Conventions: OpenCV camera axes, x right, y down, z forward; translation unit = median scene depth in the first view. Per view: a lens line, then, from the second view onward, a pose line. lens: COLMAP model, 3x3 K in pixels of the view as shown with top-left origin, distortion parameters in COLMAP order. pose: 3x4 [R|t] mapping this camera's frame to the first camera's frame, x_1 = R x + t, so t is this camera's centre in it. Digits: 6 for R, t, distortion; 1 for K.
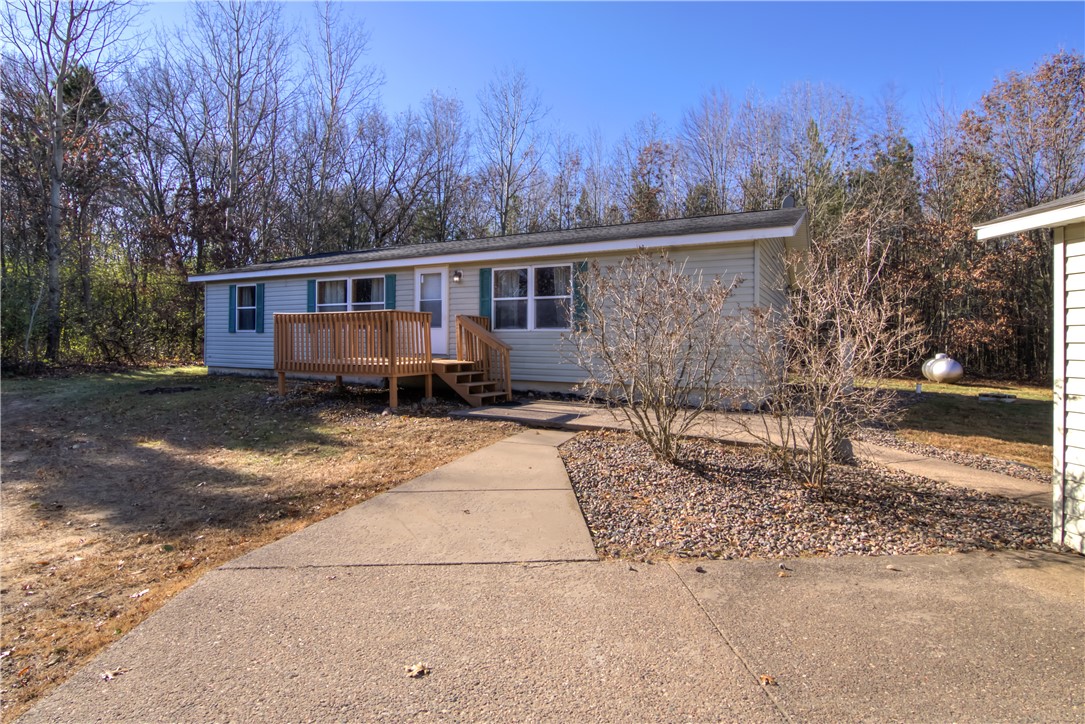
lens RADIAL K [[569.7, 0, 542.3], [0, 569.7, 343.4], [0, 0, 1]] dist [-0.000474, -0.000804]
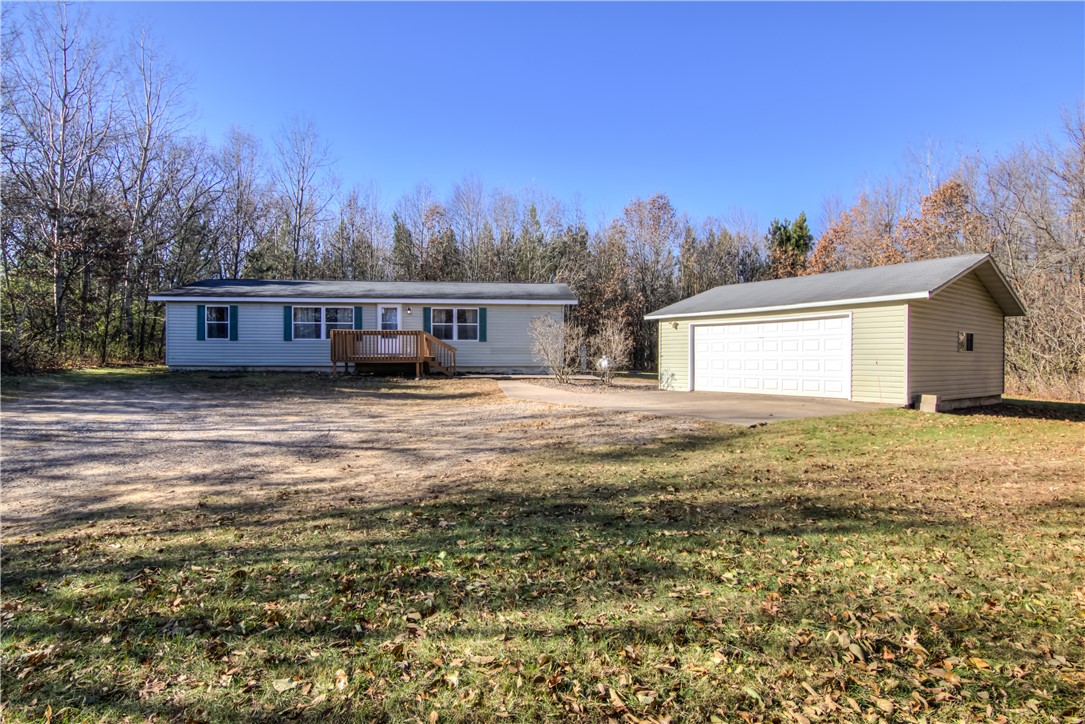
lens RADIAL K [[569.7, 0, 542.3], [0, 569.7, 343.4], [0, 0, 1]] dist [-0.000474, -0.000804]
pose [[0.859605, 0.009037, 0.510880, -0.705252], [0.002869, 0.999742, -0.022512, 0.028717], [-0.510952, 0.020817, 0.859357, -0.771592]]
